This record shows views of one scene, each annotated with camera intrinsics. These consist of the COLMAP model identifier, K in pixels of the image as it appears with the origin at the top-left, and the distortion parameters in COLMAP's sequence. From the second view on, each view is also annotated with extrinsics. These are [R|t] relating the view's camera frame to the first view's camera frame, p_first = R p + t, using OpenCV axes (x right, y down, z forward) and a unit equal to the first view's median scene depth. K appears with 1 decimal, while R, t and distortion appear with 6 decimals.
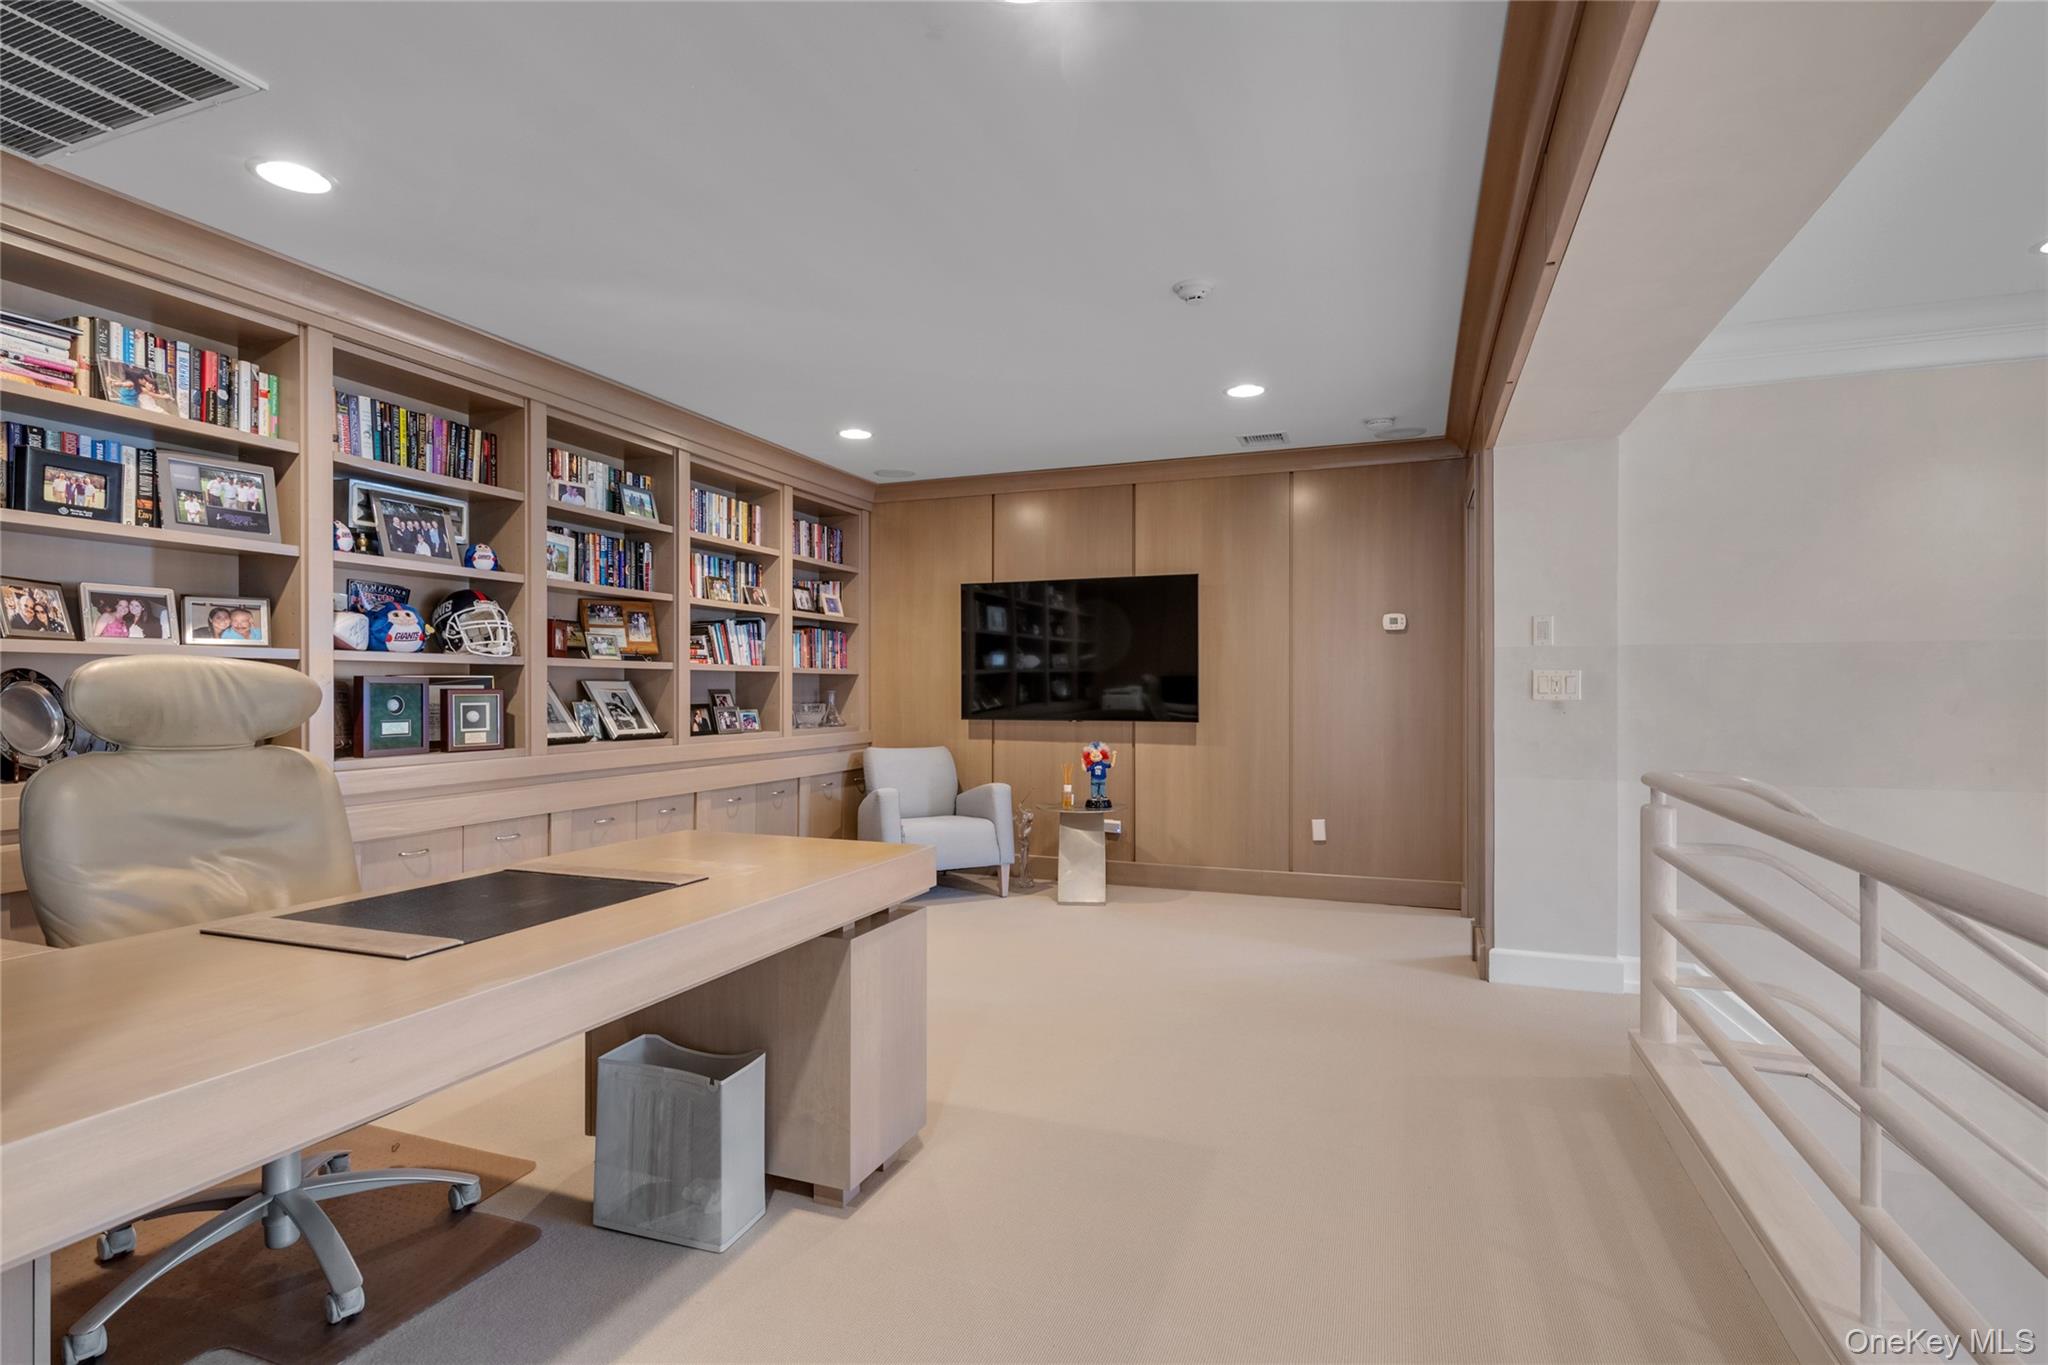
lens RADIAL K [[1024.6, 0, 1024.0], [0, 1024.6, 682.5], [0, 0, 1]] dist [-0.001439, -0.000286]
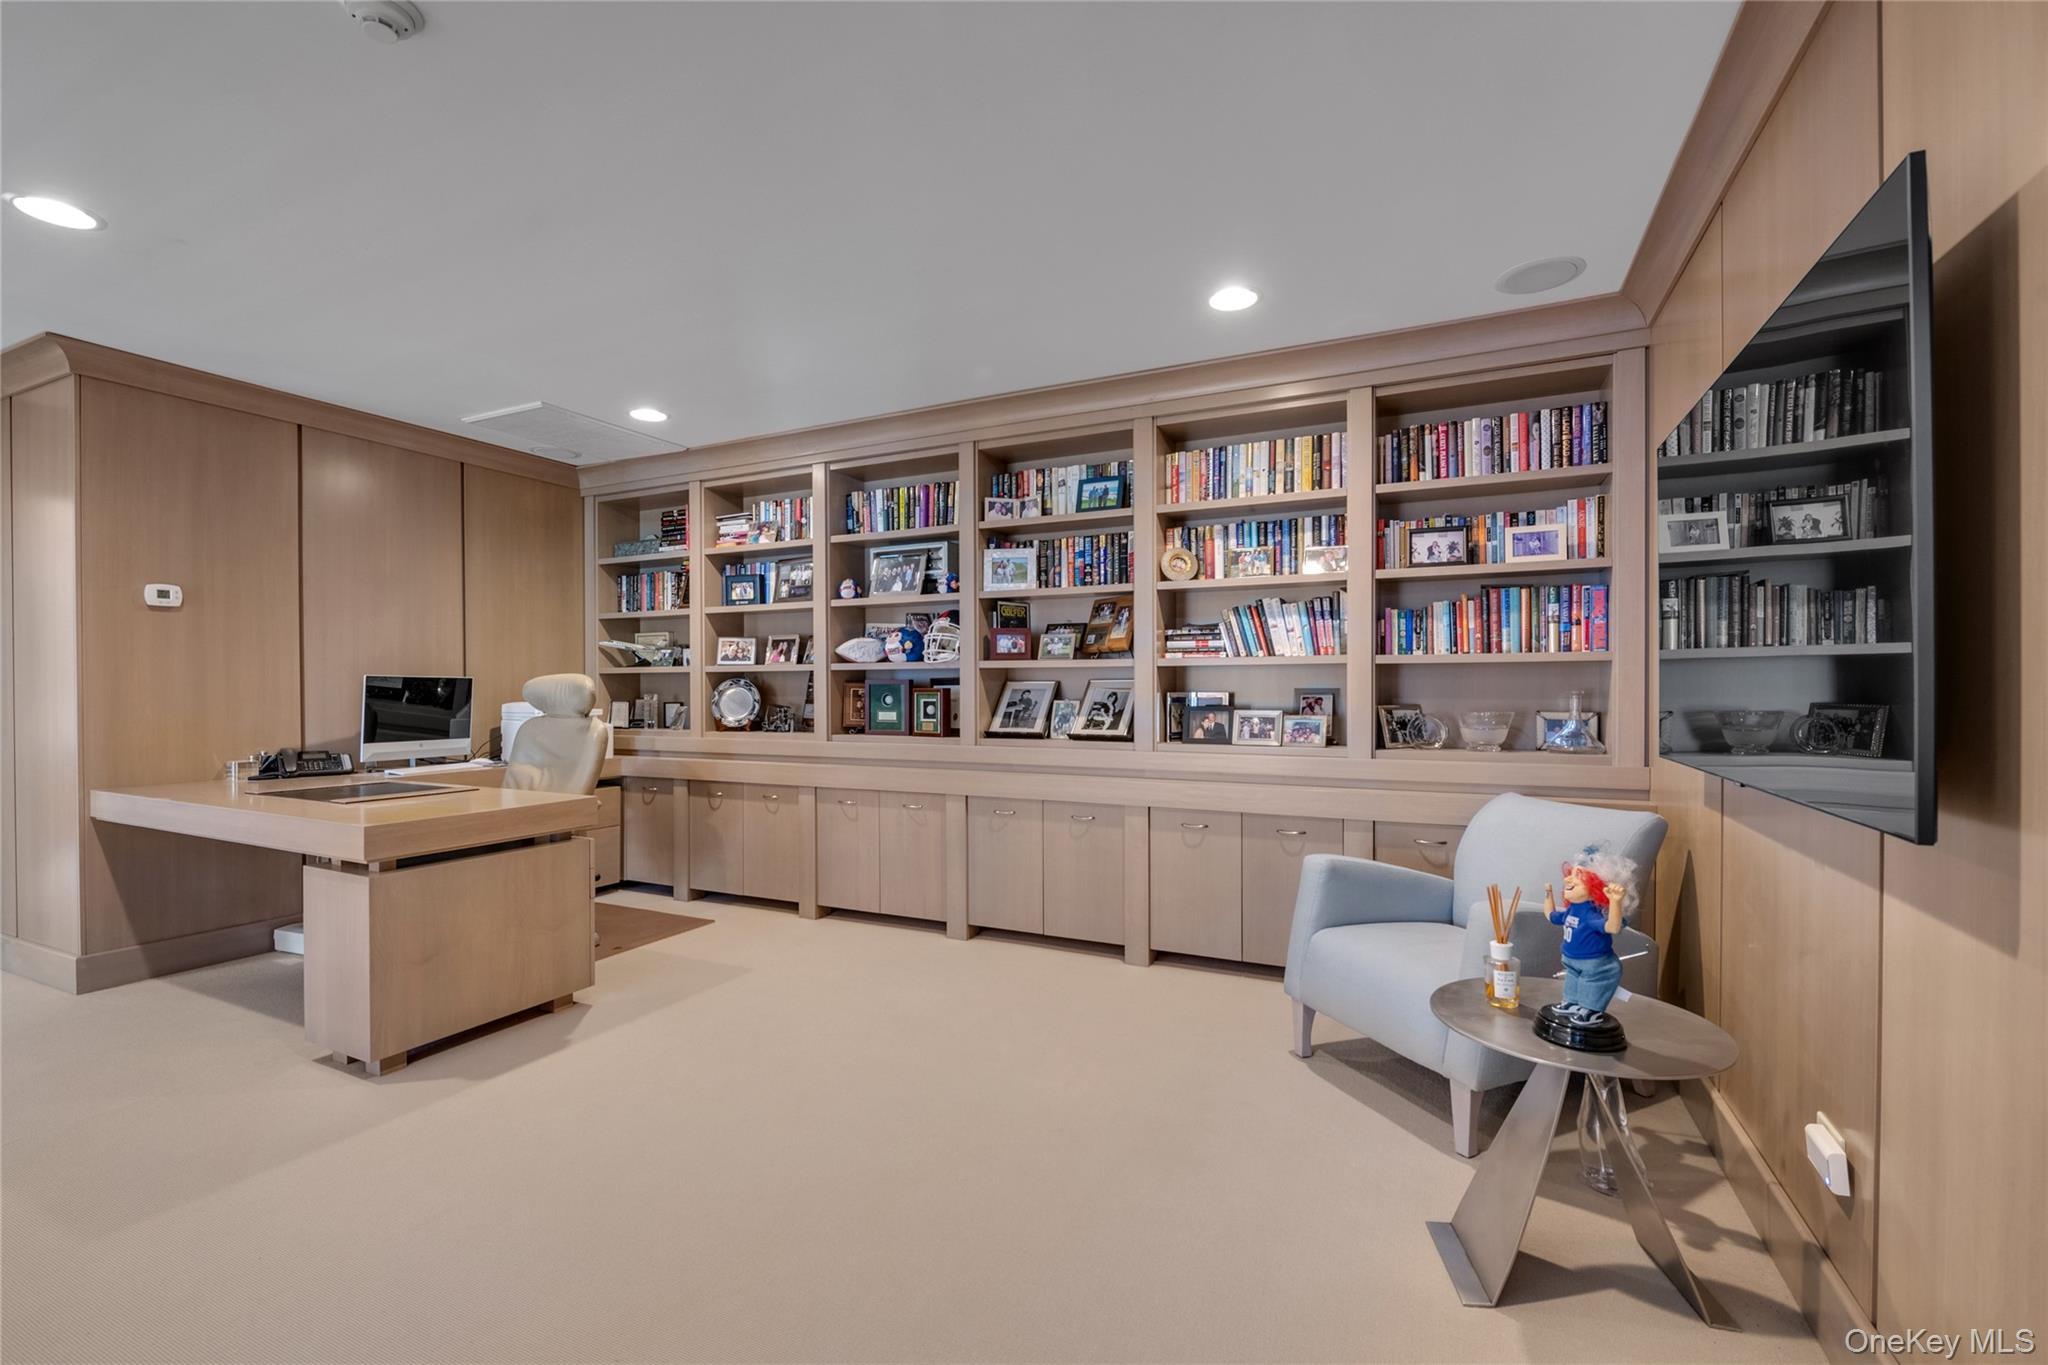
lens RADIAL K [[853.9, 0, 1029.3], [0, 853.9, 689.9], [0, 0, 1]] dist [-0.000205, -0.004525]
pose [[-0.087745, 0.006738, -0.996120, 0.468685], [0.009610, 0.999936, 0.005918, 0.002747], [0.996097, -0.009054, -0.087804, 1.103880]]
